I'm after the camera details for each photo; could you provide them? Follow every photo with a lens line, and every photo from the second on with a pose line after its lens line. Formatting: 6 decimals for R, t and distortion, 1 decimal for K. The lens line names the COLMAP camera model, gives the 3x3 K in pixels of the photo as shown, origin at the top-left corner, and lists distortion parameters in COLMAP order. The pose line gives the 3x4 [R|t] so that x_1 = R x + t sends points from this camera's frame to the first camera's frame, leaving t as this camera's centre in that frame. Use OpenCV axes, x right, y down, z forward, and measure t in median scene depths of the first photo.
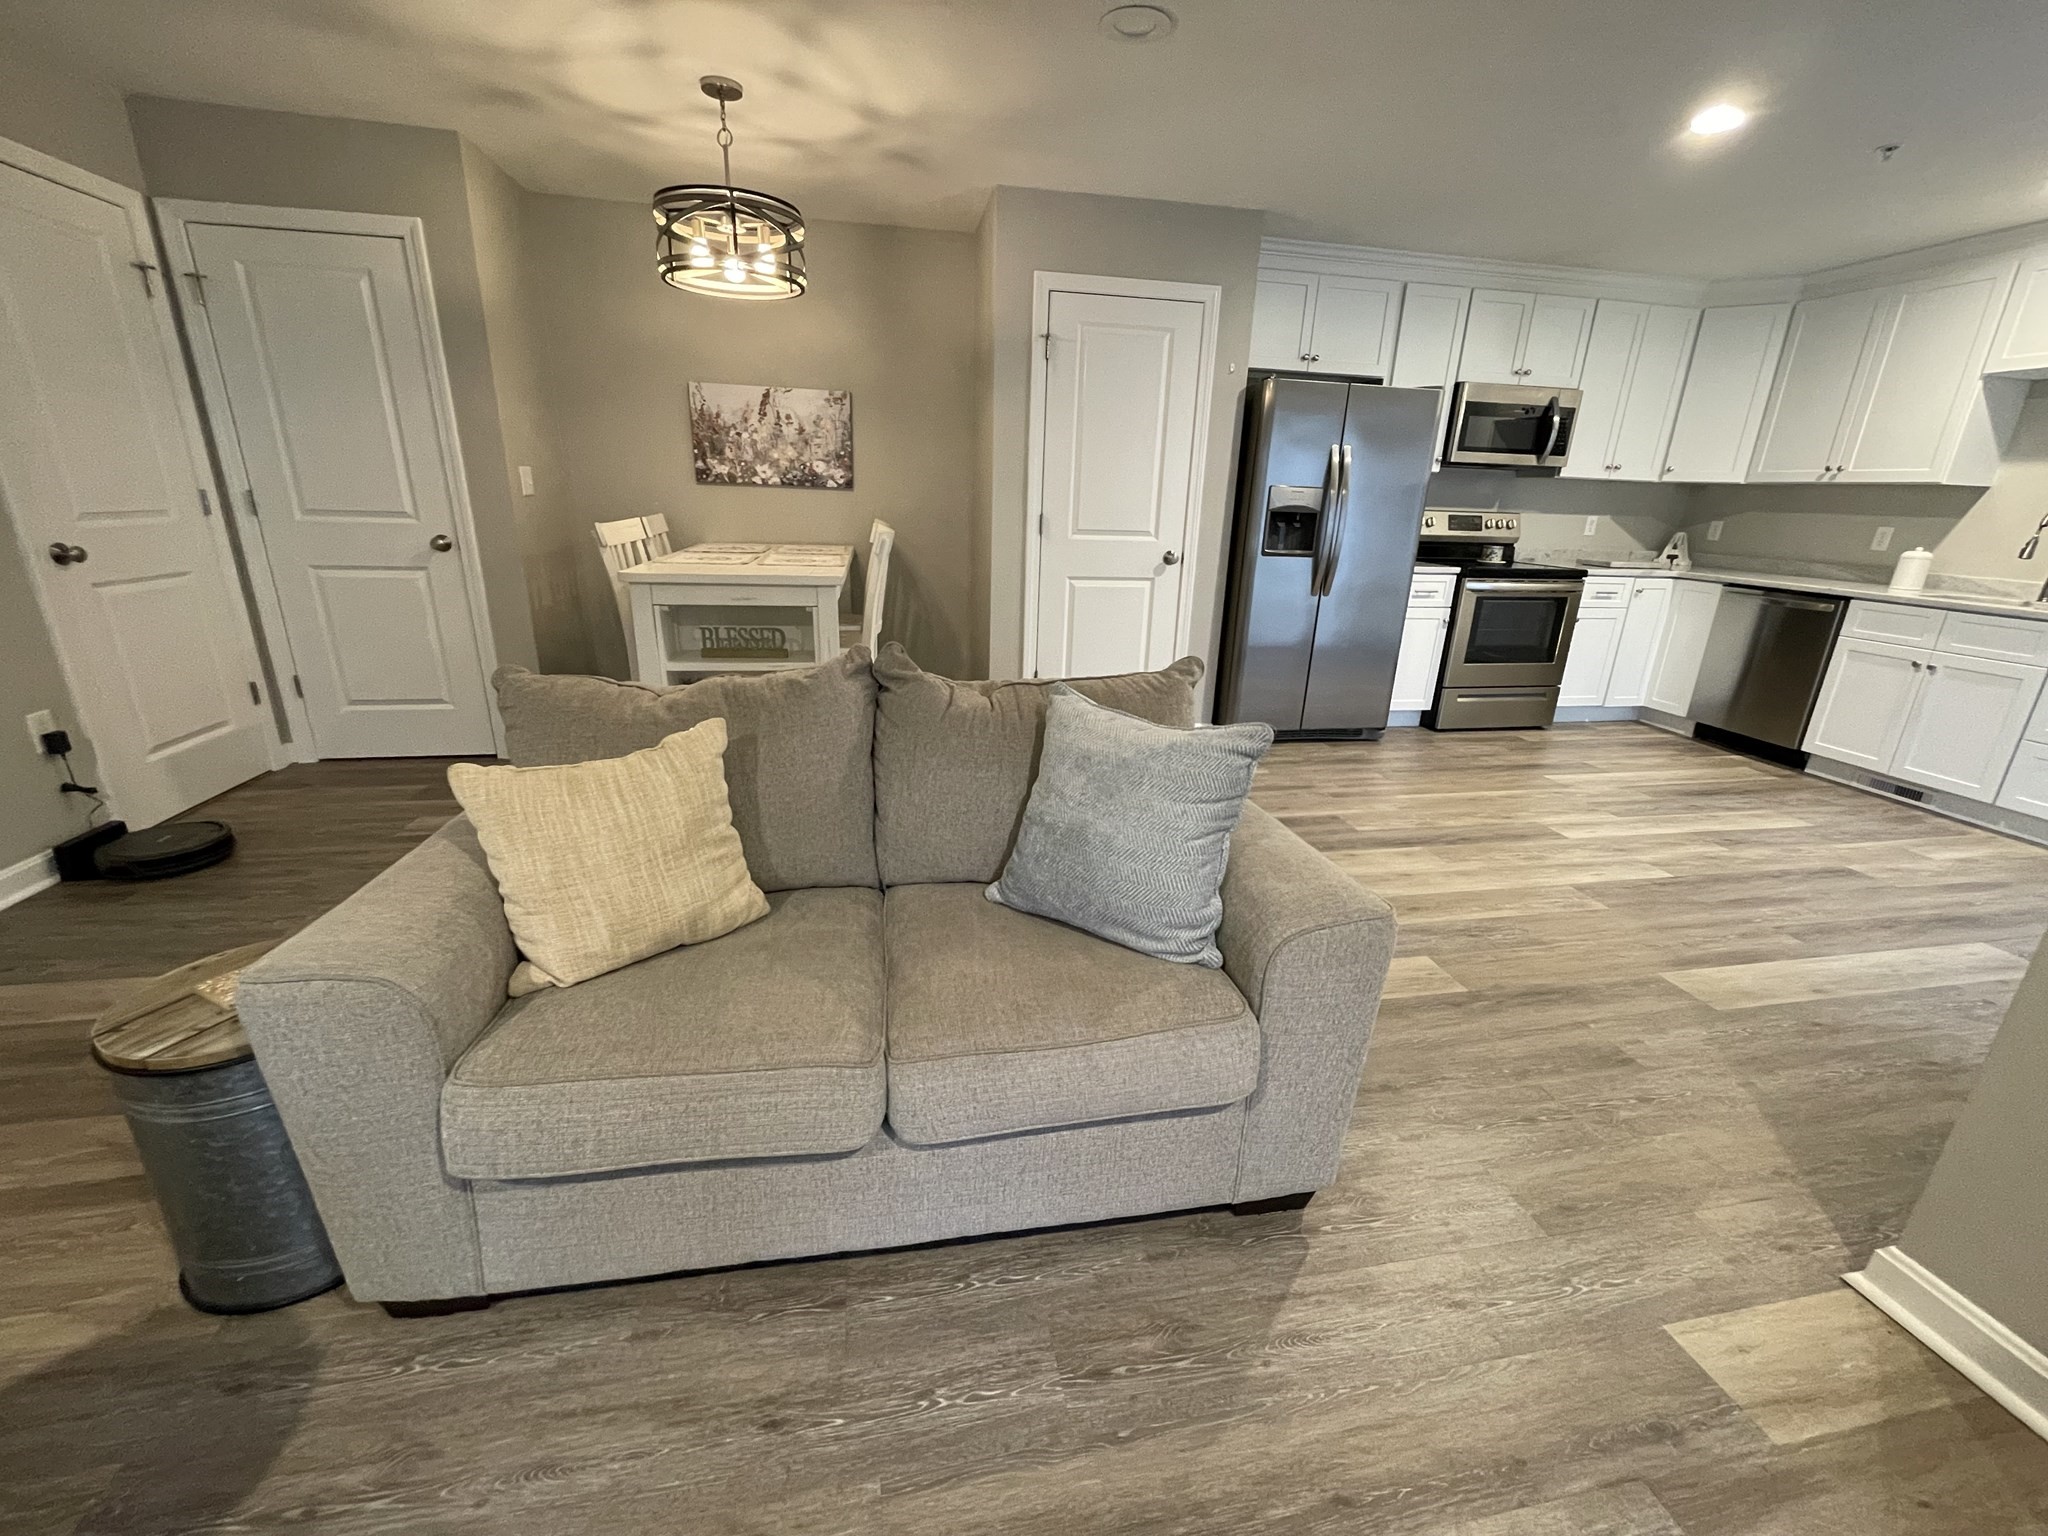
lens RADIAL K [[827.2, 0, 1027.3], [0, 827.2, 766.0], [0, 0, 1]] dist [-0.003147, -0.000027]
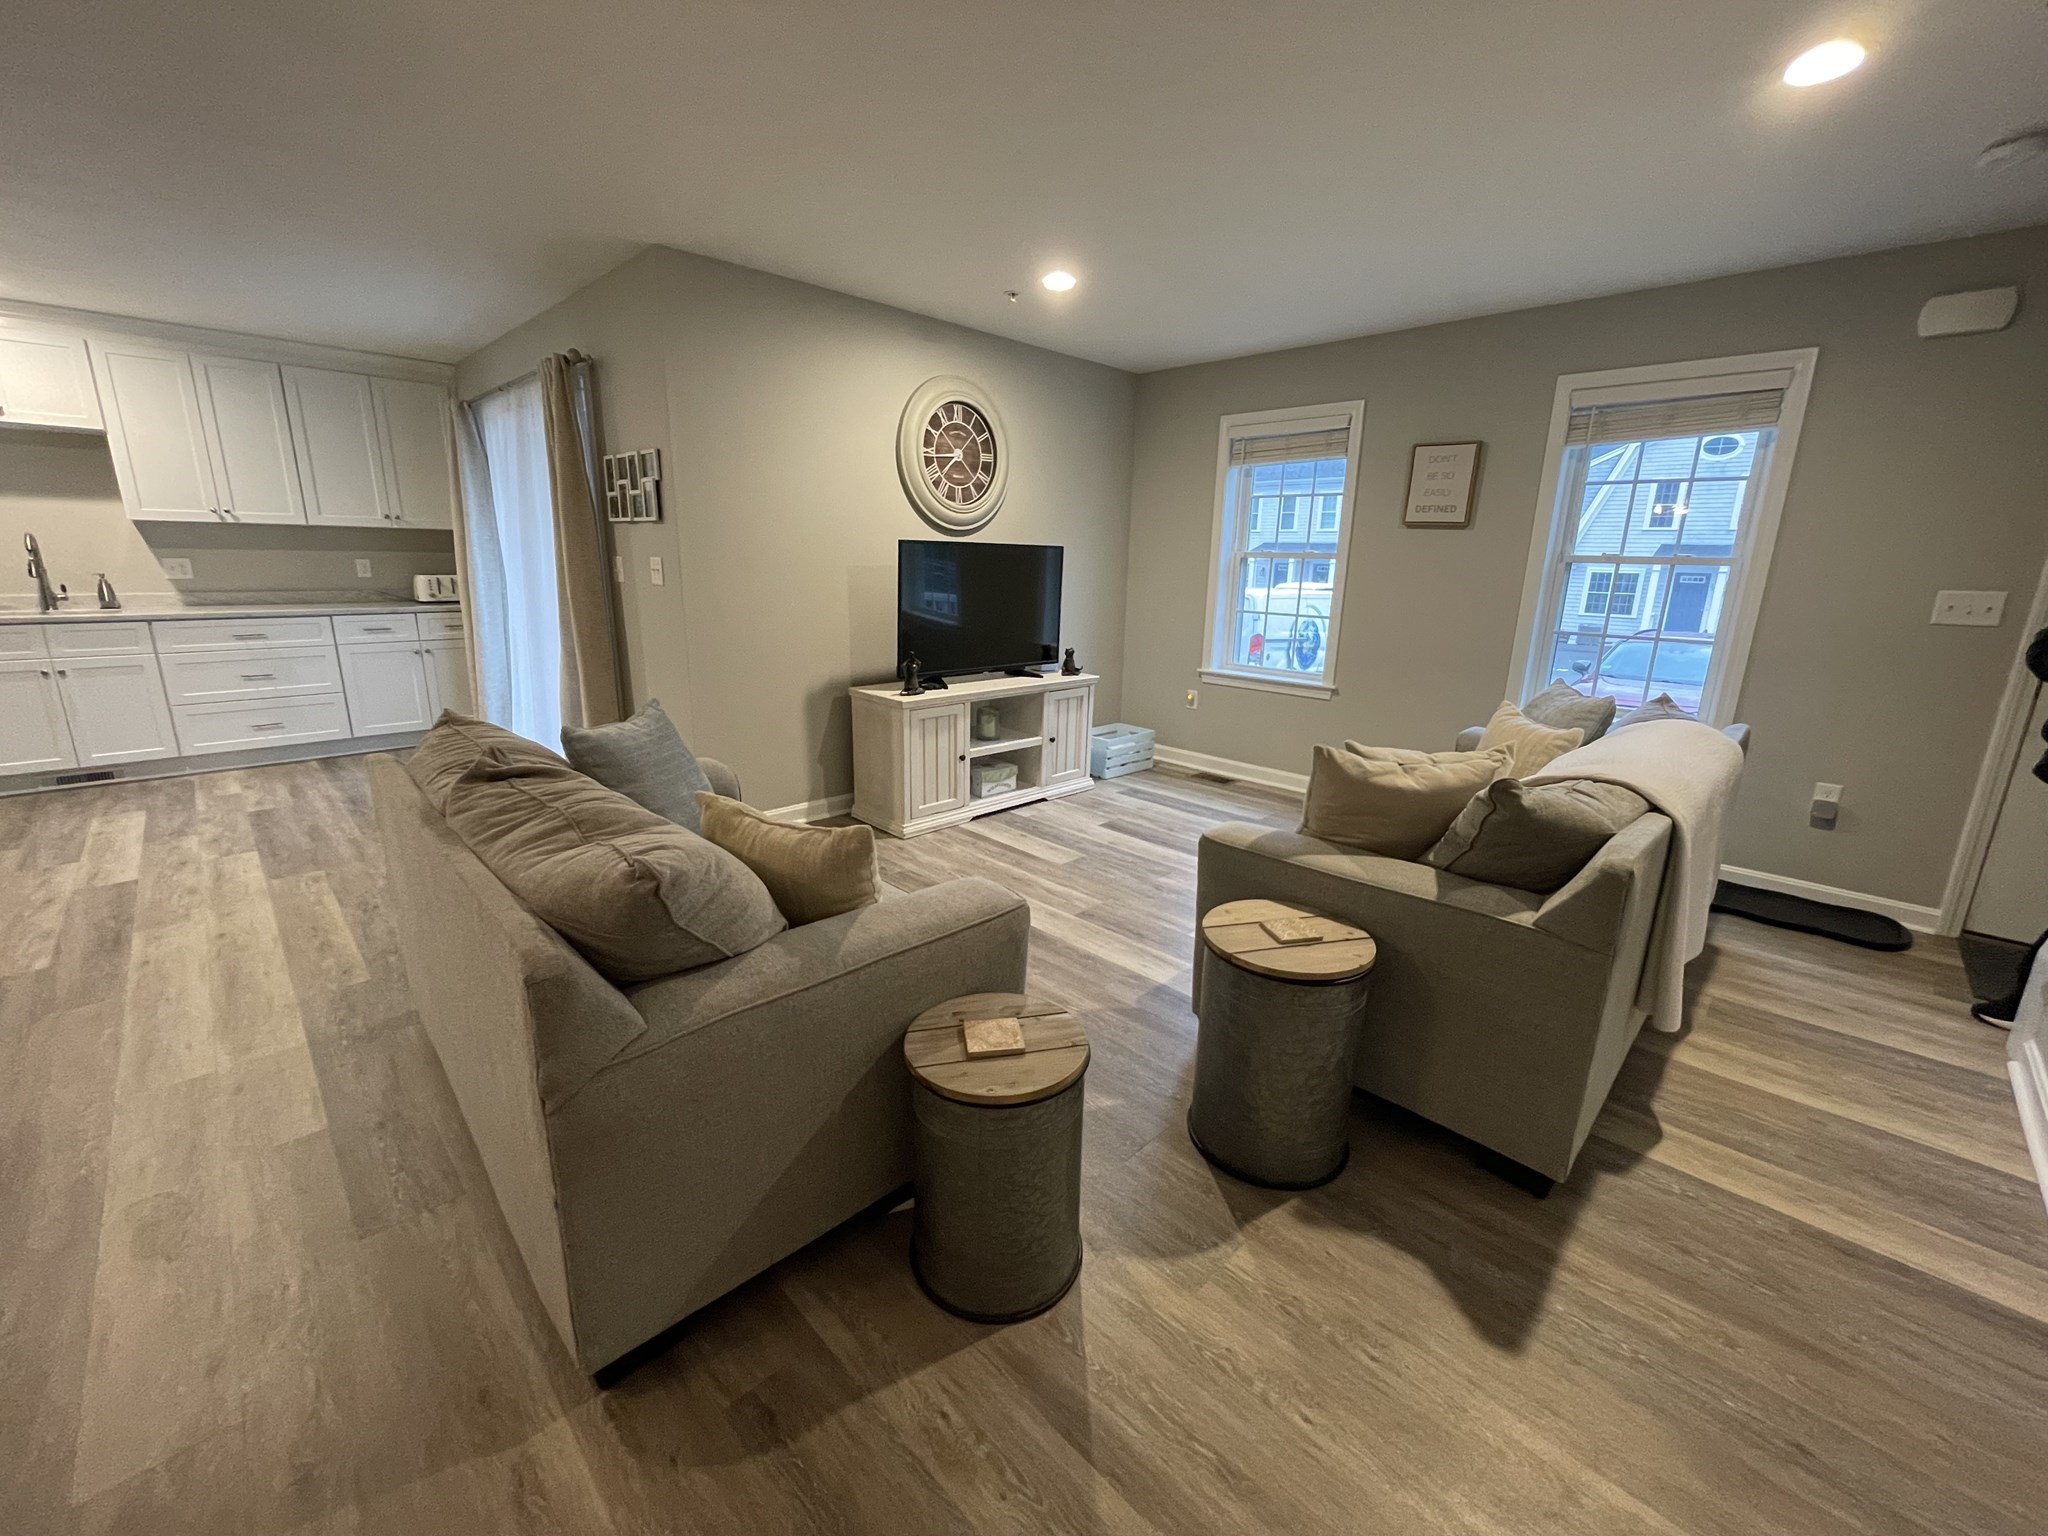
lens RADIAL K [[827.2, 0, 1027.1], [0, 827.2, 765.3], [0, 0, 1]] dist [-0.003147, -0.000027]
pose [[-0.557480, -0.245912, 0.792933, -0.572372], [0.223227, 0.875545, 0.428475, -0.179538], [-0.799616, 0.415871, -0.433204, 0.416400]]
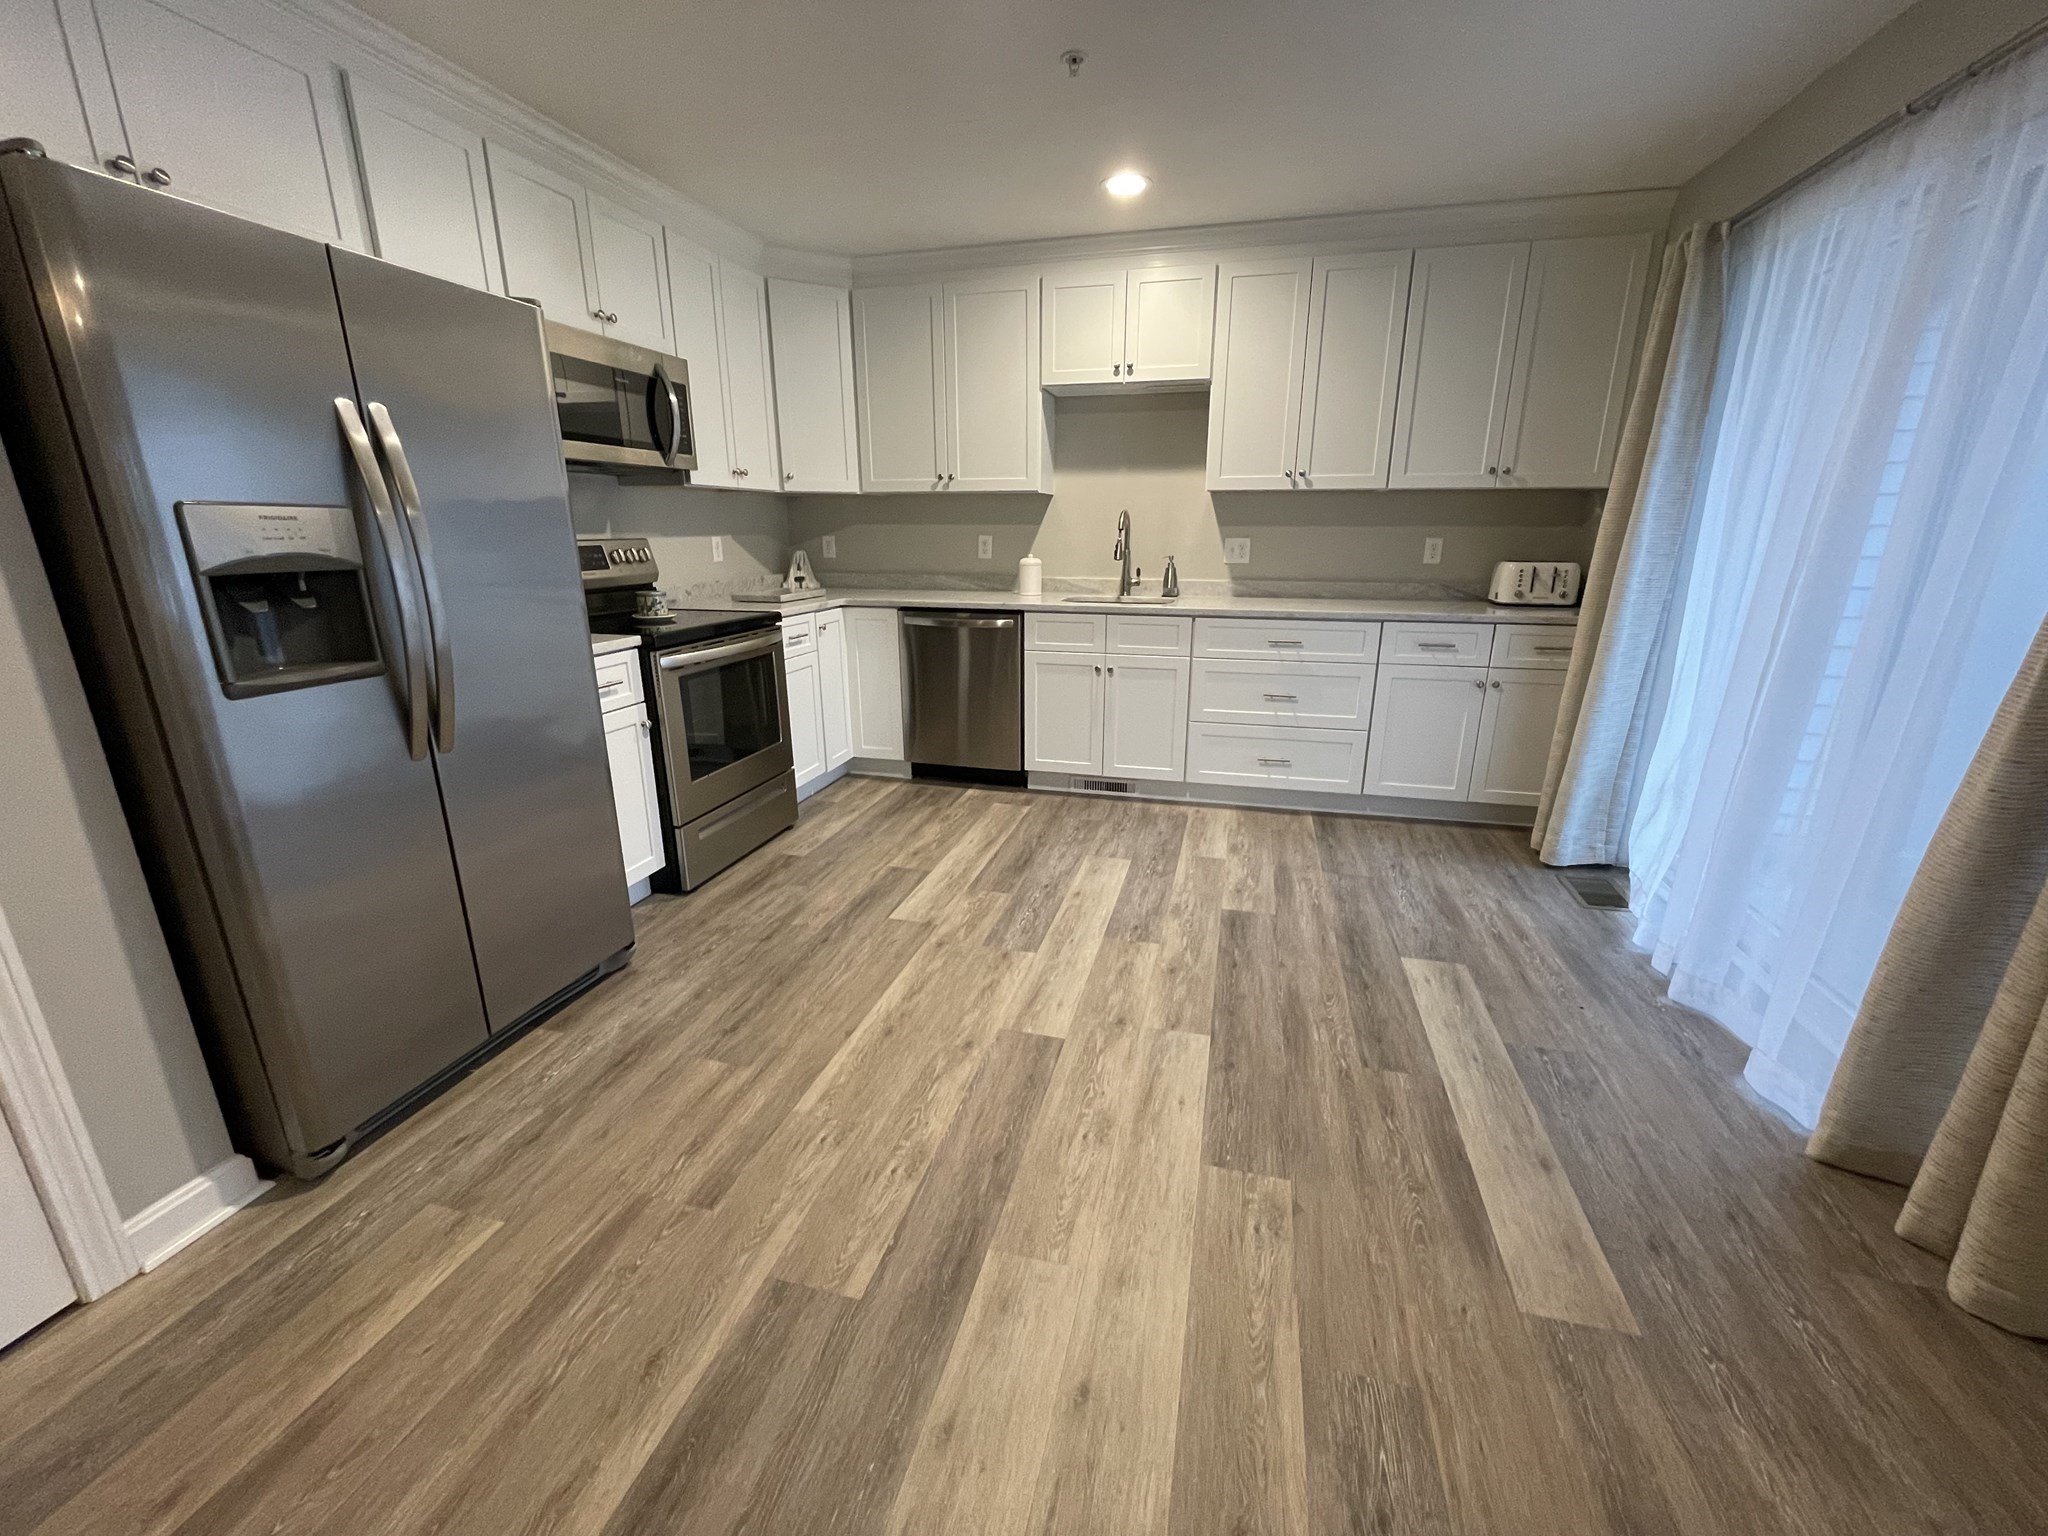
lens RADIAL K [[827.2, 0, 1027.3], [0, 827.2, 765.8], [0, 0, 1]] dist [-0.003147, -0.000027]
pose [[0.433818, -0.282629, 0.855525, 0.123380], [0.296157, 0.941497, 0.160855, -0.183553], [-0.850936, 0.183588, 0.492141, 0.542825]]
